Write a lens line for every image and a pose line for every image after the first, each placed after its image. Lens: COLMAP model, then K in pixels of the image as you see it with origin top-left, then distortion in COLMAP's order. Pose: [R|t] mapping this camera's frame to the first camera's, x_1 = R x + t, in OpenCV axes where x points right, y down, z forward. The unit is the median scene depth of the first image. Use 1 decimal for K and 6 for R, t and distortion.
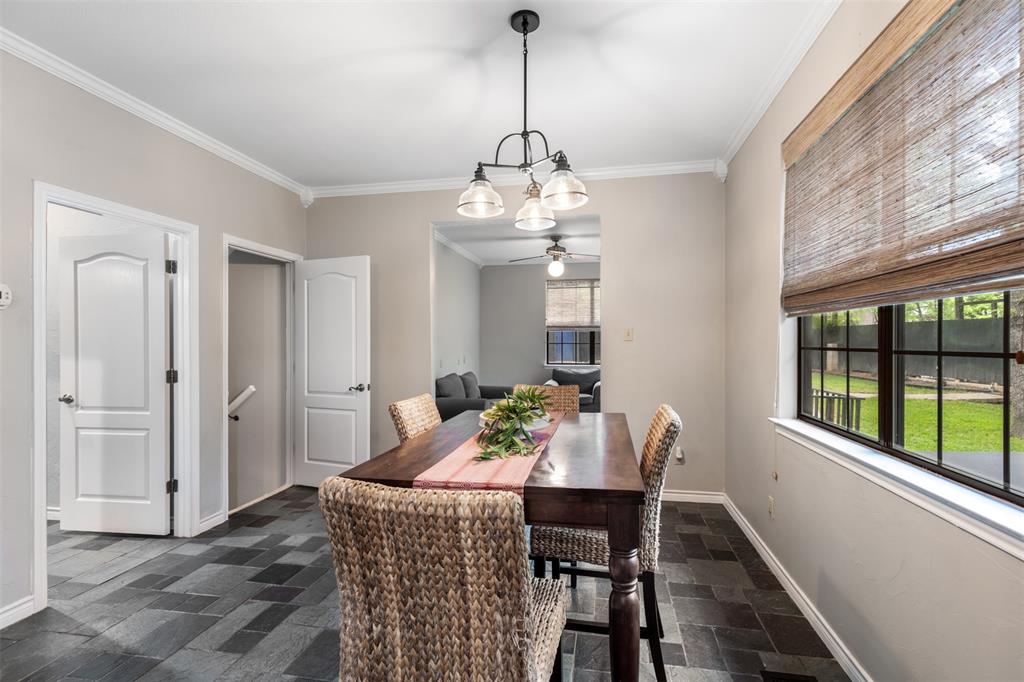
lens RADIAL K [[468.9, 0, 519.5], [0, 468.9, 344.7], [0, 0, 1]] dist [0.001978, -0.001151]
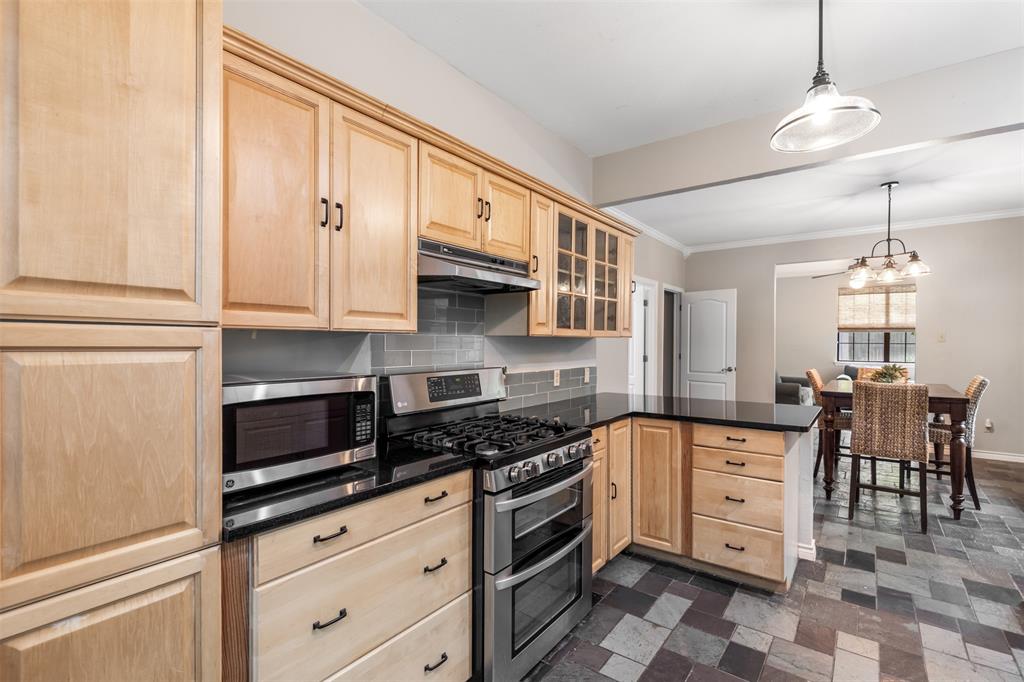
lens RADIAL K [[468.9, 0, 516.7], [0, 468.9, 347.7], [0, 0, 1]] dist [0.001978, -0.001151]
pose [[0.893599, 0.012165, -0.448702, -0.428631], [-0.007718, 0.999901, 0.011739, 0.004484], [0.448801, -0.007027, 0.893604, -1.294885]]
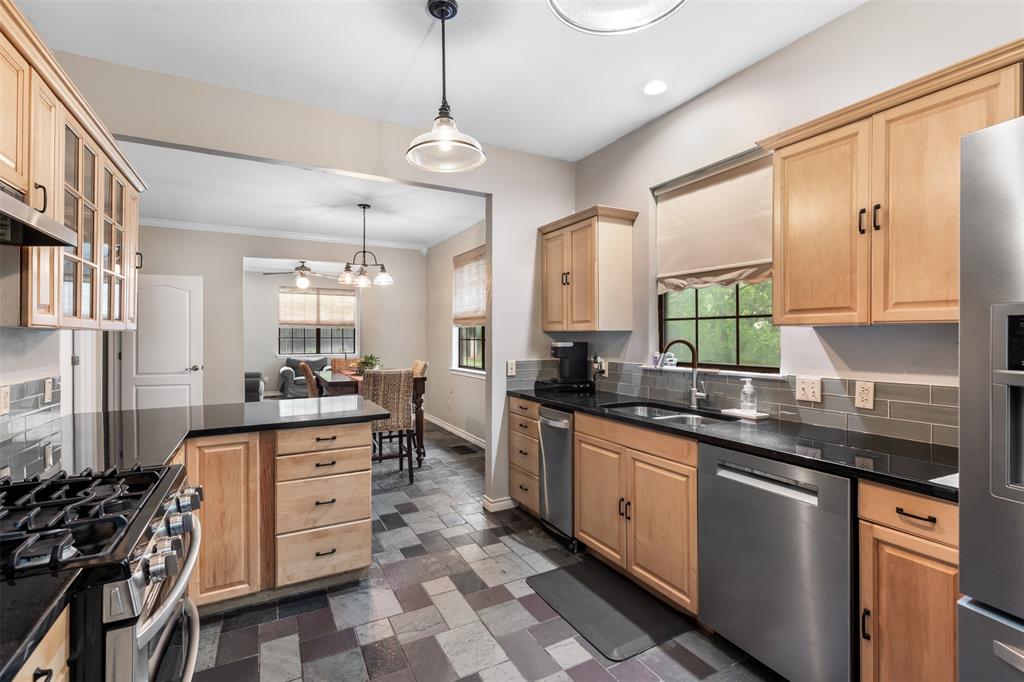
lens RADIAL K [[468.9, 0, 516.4], [0, 468.9, 335.8], [0, 0, 1]] dist [0.001978, -0.001151]
pose [[0.779734, 0.002644, 0.626106, -0.755362], [0.001844, 0.999977, -0.006519, 0.006035], [-0.626109, 0.006238, 0.779711, -1.179007]]
